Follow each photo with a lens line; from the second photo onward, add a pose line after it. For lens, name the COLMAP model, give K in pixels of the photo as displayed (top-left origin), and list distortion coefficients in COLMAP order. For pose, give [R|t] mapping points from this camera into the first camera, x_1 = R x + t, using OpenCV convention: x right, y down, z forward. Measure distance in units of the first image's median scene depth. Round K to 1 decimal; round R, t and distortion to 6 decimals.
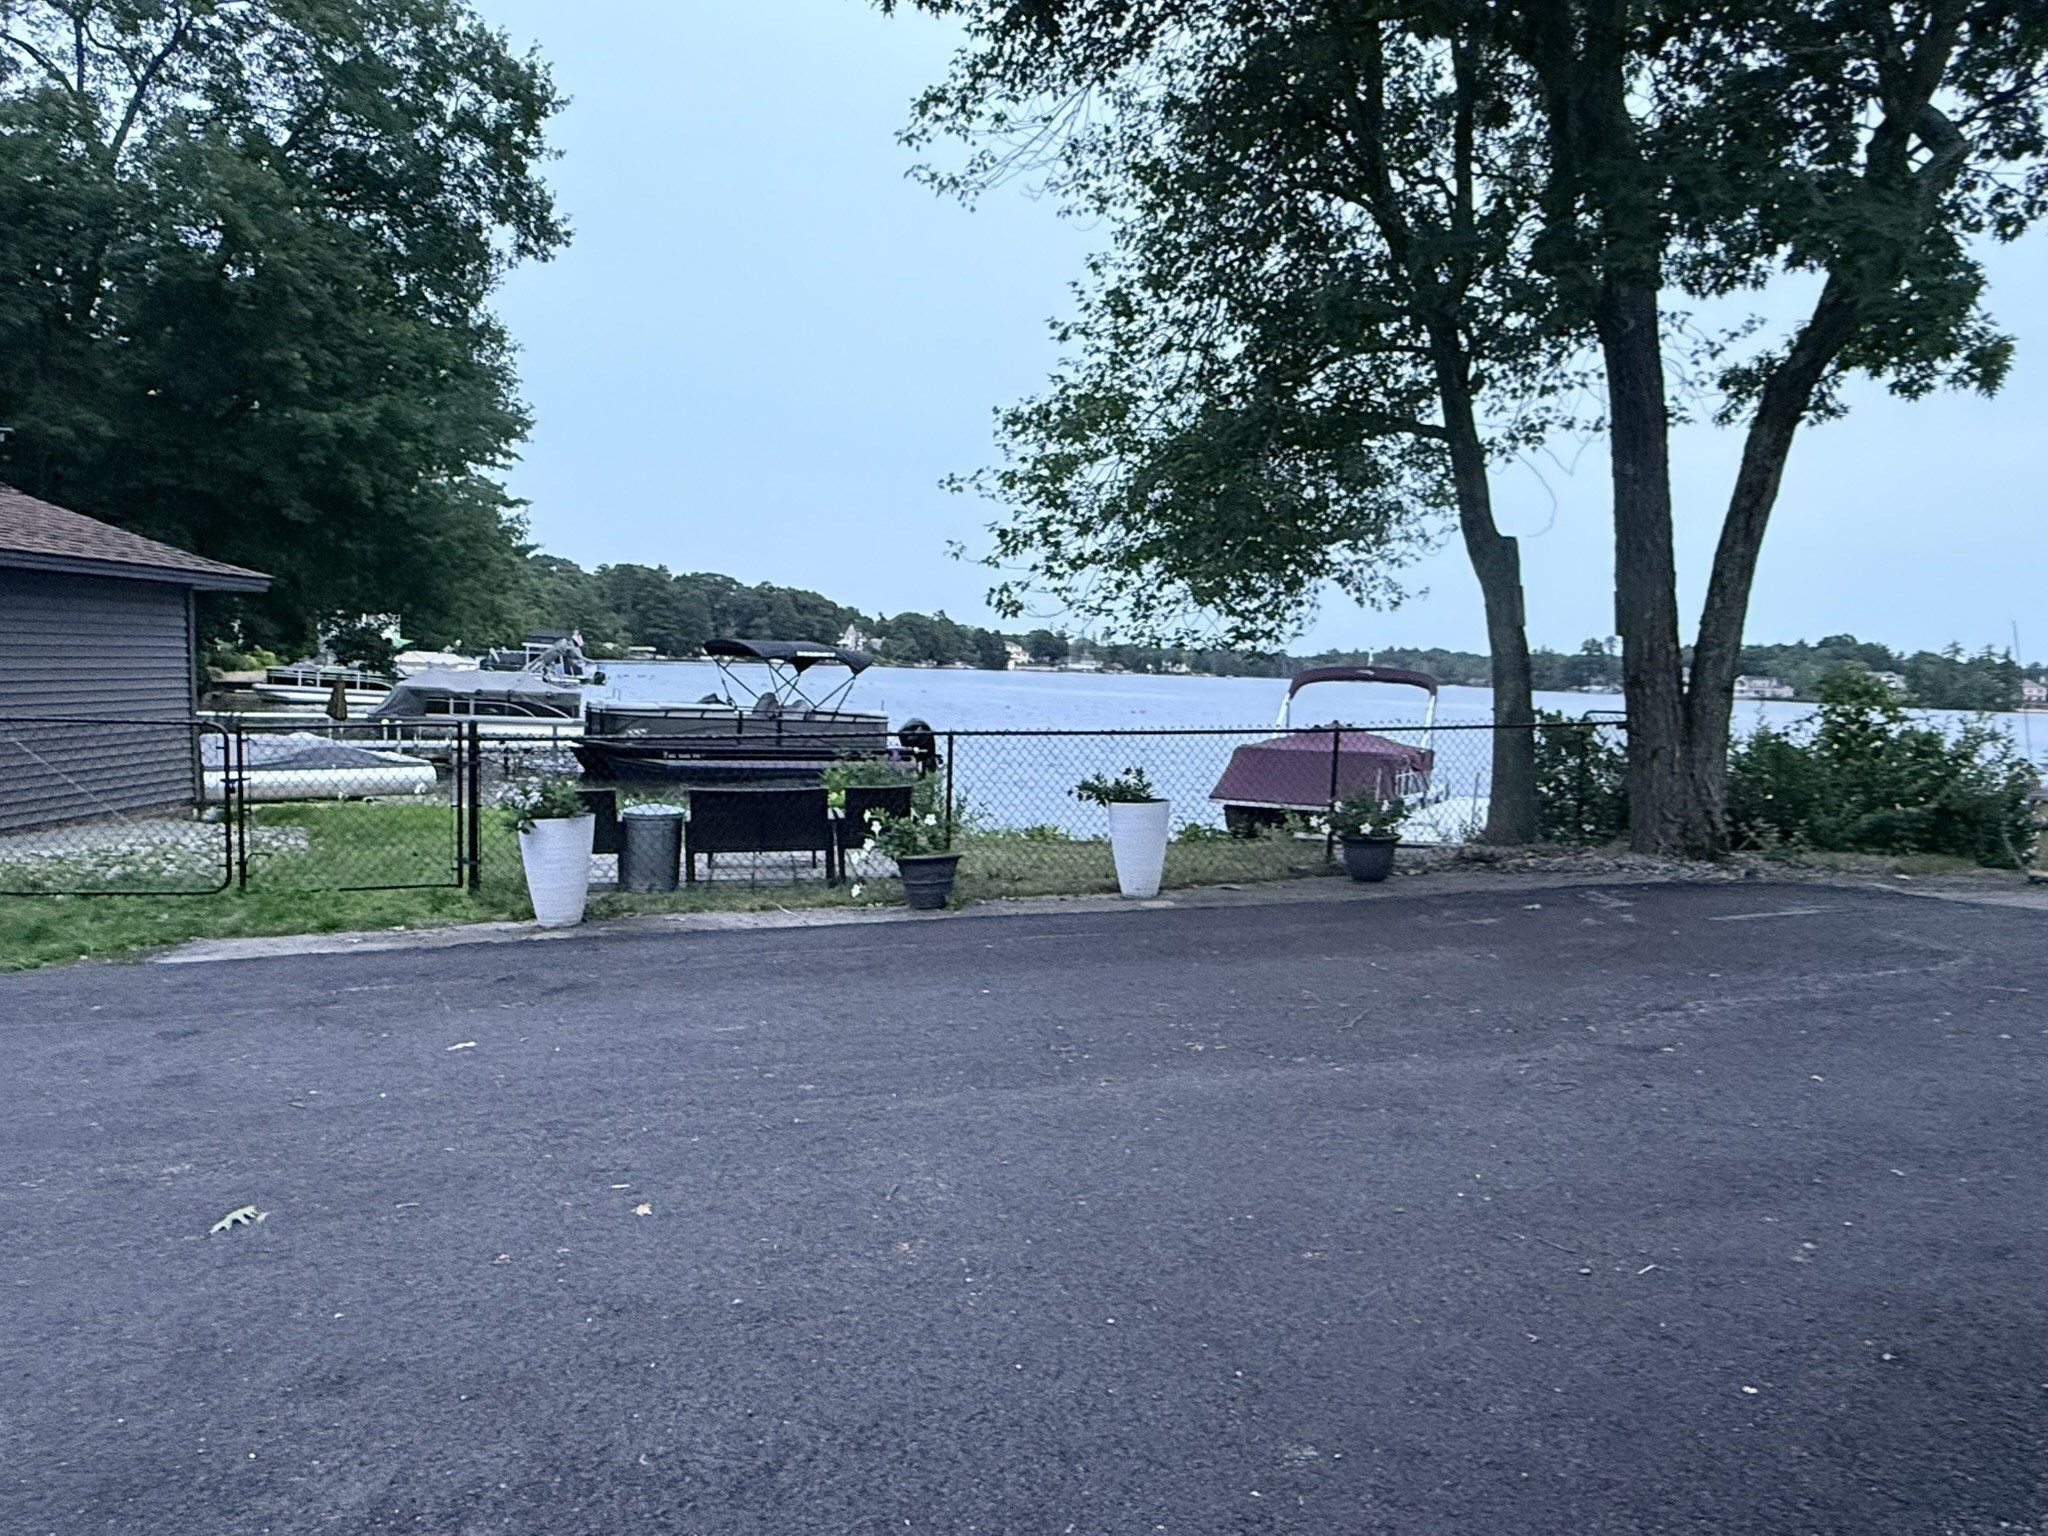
lens RADIAL K [[1322.5, 0, 1024.0], [0, 1322.5, 768.0], [0, 0, 1]] dist [0.005165, 0.000693]
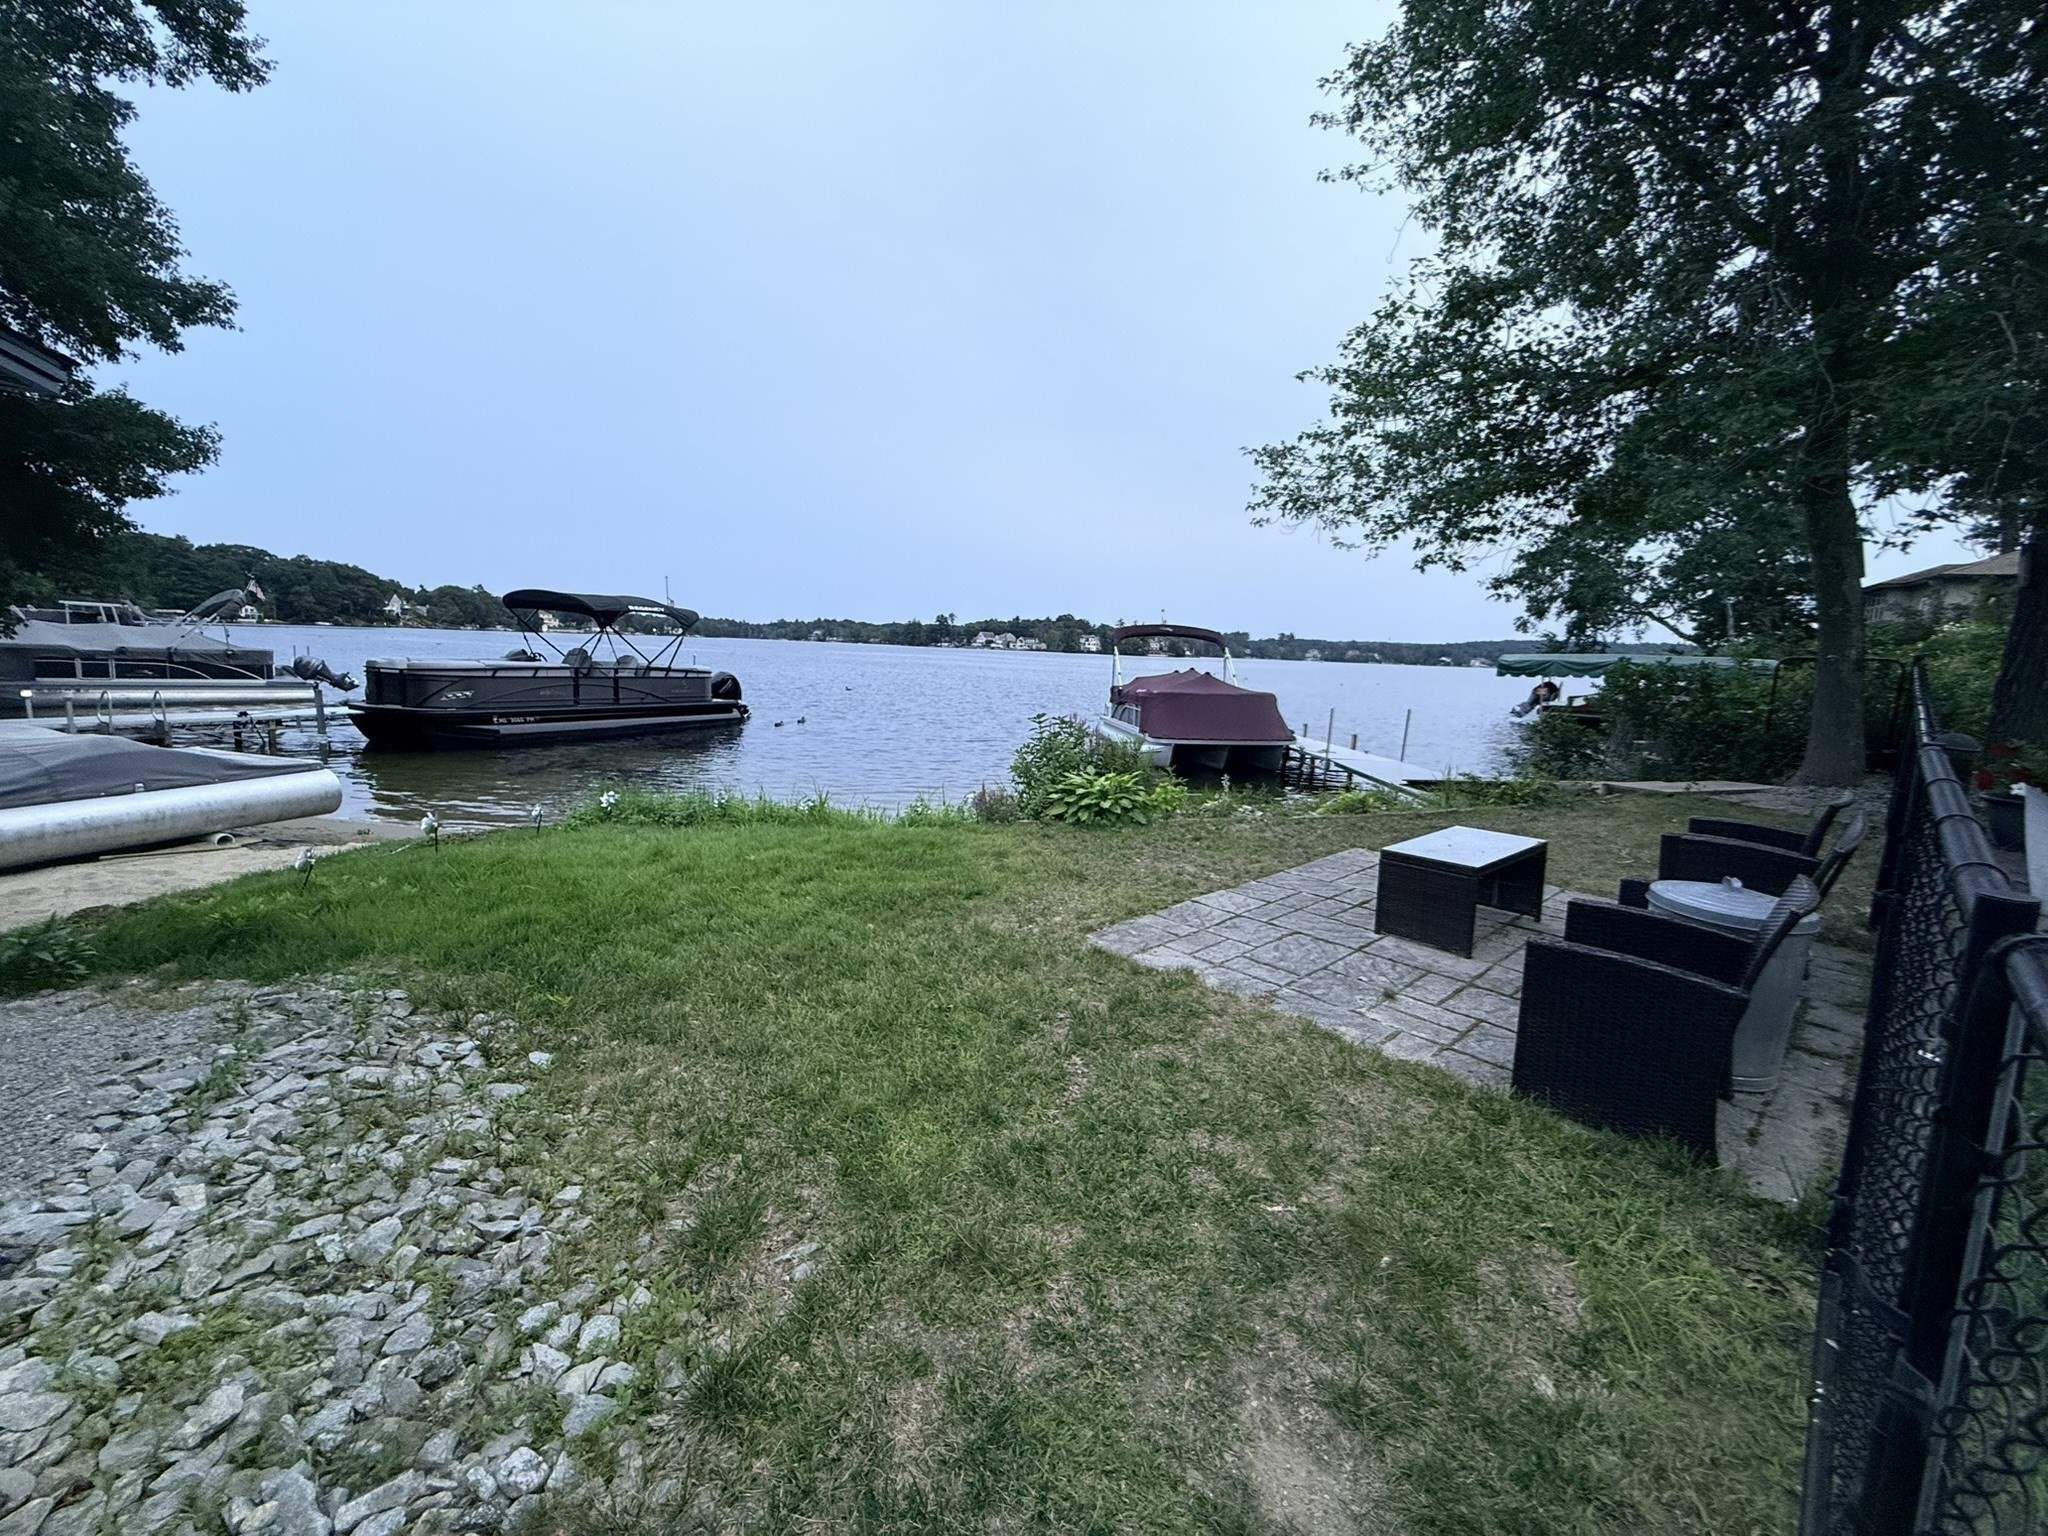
lens RADIAL K [[834.8, 0, 1024.0], [0, 834.8, 768.0], [0, 0, 1]] dist [0.001292, -0.000847]
pose [[0.867343, -0.076365, 0.491818, -0.060736], [0.033816, 0.994918, 0.094845, -0.004802], [-0.496561, -0.065632, 0.865517, 0.086071]]
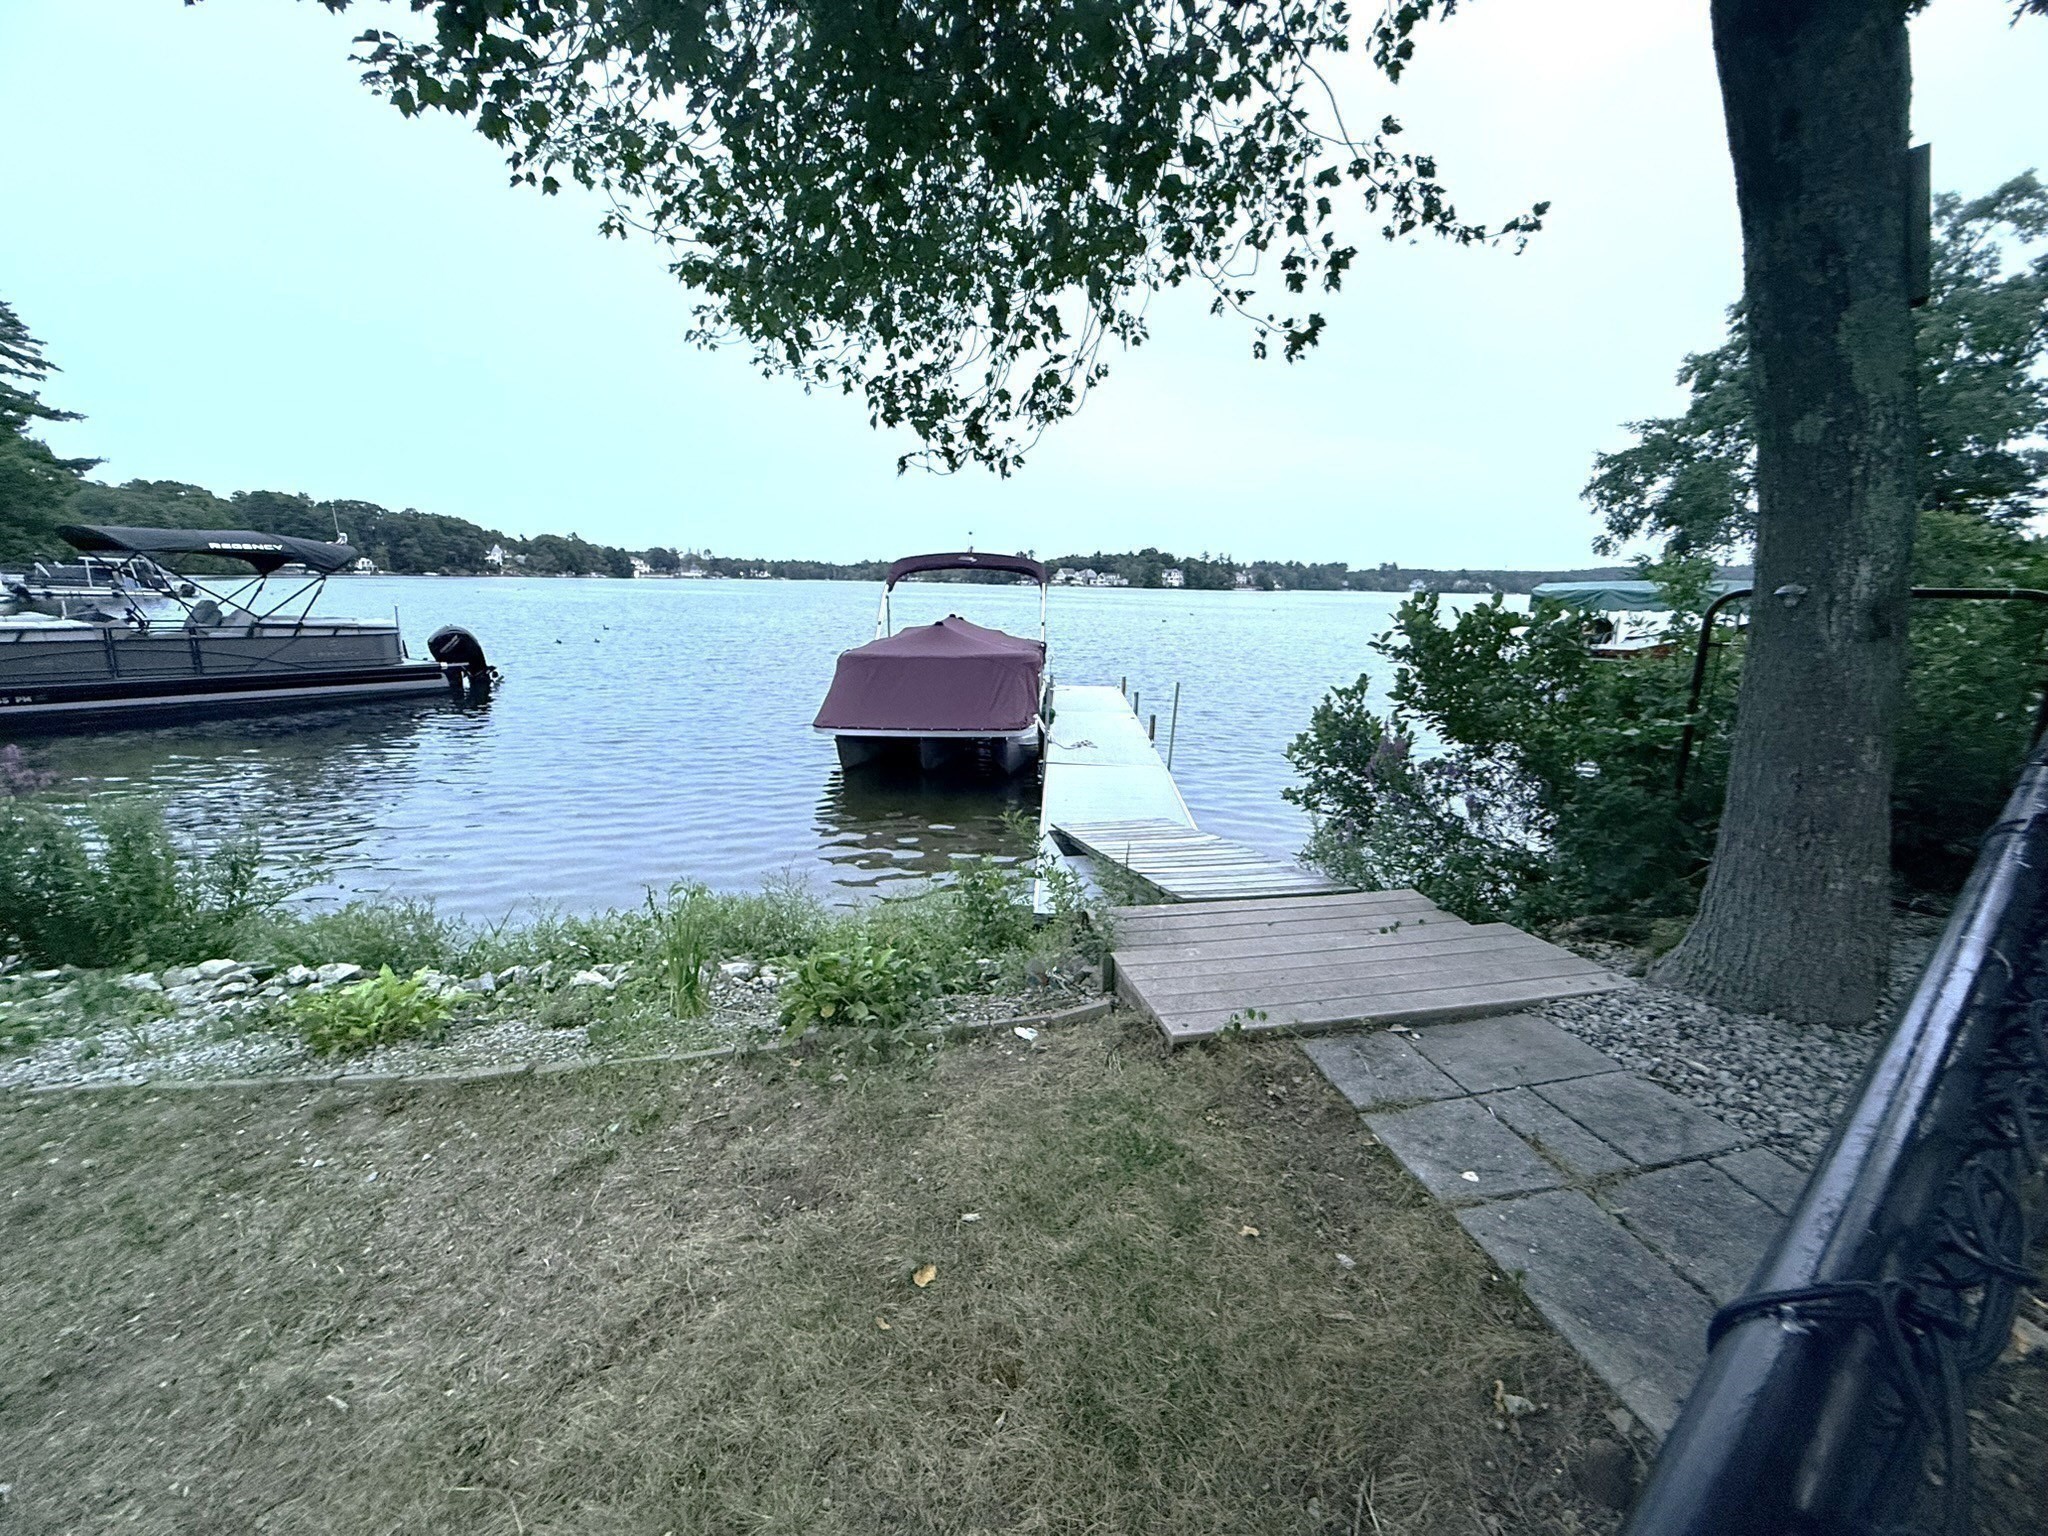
lens RADIAL K [[830.6, 0, 1024.0], [0, 830.6, 768.0], [0, 0, 1]] dist [0.000290, 0.000251]
pose [[0.915646, -0.108292, 0.387124, 0.012807], [0.047285, 0.985360, 0.163798, -0.005177], [-0.399195, -0.131676, 0.907362, 0.103038]]
